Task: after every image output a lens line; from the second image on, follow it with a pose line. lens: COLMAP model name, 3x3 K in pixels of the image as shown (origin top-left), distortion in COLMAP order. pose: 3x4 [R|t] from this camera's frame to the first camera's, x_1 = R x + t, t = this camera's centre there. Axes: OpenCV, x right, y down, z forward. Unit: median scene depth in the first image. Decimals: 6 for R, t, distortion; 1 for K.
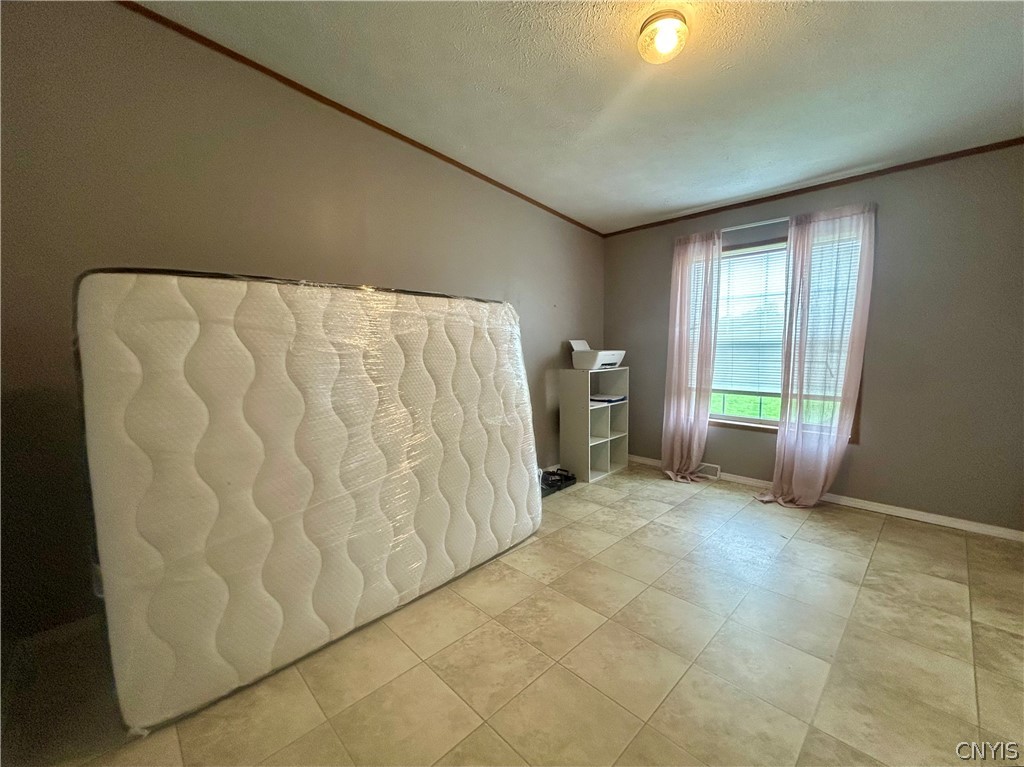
lens RADIAL K [[411.6, 0, 506.7], [0, 411.6, 382.6], [0, 0, 1]] dist [-0.000478, 0.000328]
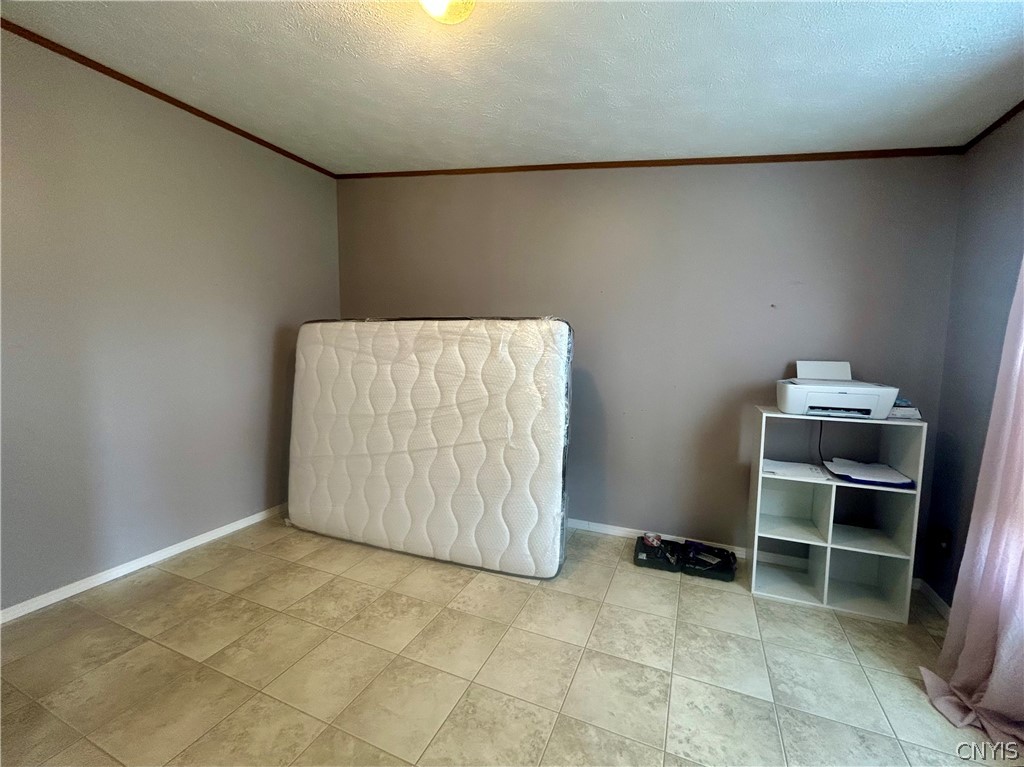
lens RADIAL K [[411.6, 0, 506.7], [0, 411.6, 382.6], [0, 0, 1]] dist [-0.000478, 0.000328]
pose [[0.408222, 0.098972, -0.907502, 0.772186], [-0.101012, 0.992898, 0.062848, -0.095822], [0.907277, 0.066013, 0.415320, 0.522834]]
